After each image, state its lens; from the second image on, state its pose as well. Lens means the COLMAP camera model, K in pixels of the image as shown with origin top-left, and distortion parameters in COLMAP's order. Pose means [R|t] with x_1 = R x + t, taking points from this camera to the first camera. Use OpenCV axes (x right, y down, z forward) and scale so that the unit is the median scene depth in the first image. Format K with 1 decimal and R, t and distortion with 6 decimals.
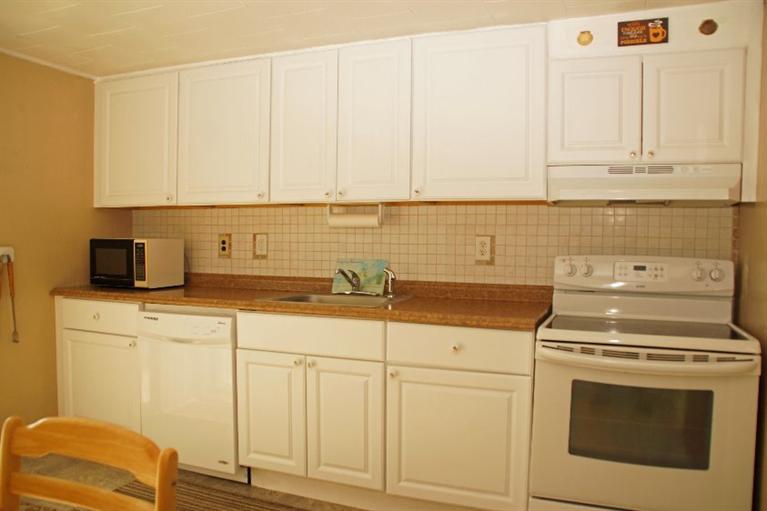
lens RADIAL K [[606.0, 0, 381.8], [0, 606.0, 261.5], [0, 0, 1]] dist [-0.158450, 0.093097]
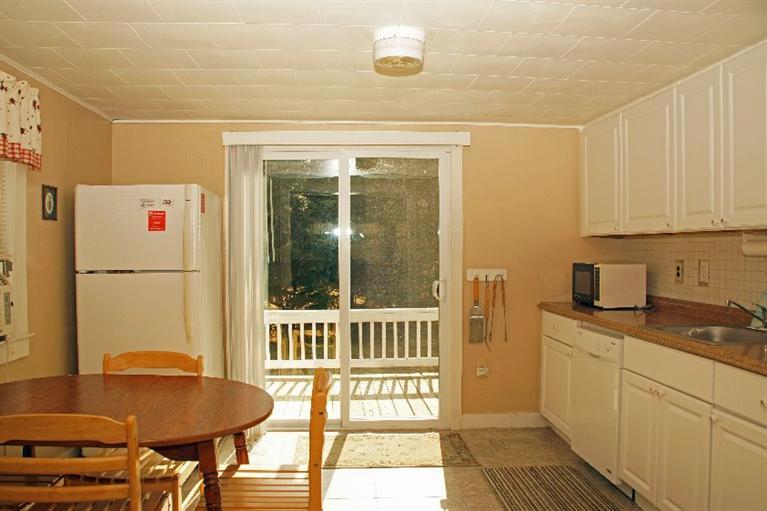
lens RADIAL K [[606.0, 0, 380.6], [0, 606.0, 259.7], [0, 0, 1]] dist [-0.158450, 0.093097]
pose [[0.442772, 0.007513, -0.896603, 0.478888], [-0.032947, 0.999426, -0.007896, -0.026134], [0.896029, 0.033036, 0.442766, 0.125454]]
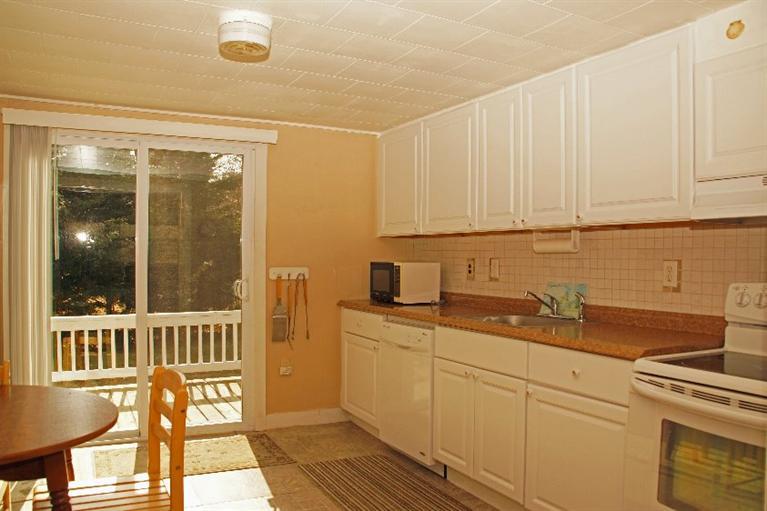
lens RADIAL K [[606.0, 0, 381.5], [0, 606.0, 260.3], [0, 0, 1]] dist [-0.158450, 0.093097]
pose [[0.765758, 0.000225, -0.643129, 0.402809], [-0.028513, 0.999029, -0.033601, 0.000230], [0.642496, 0.044068, 0.765021, 0.028174]]
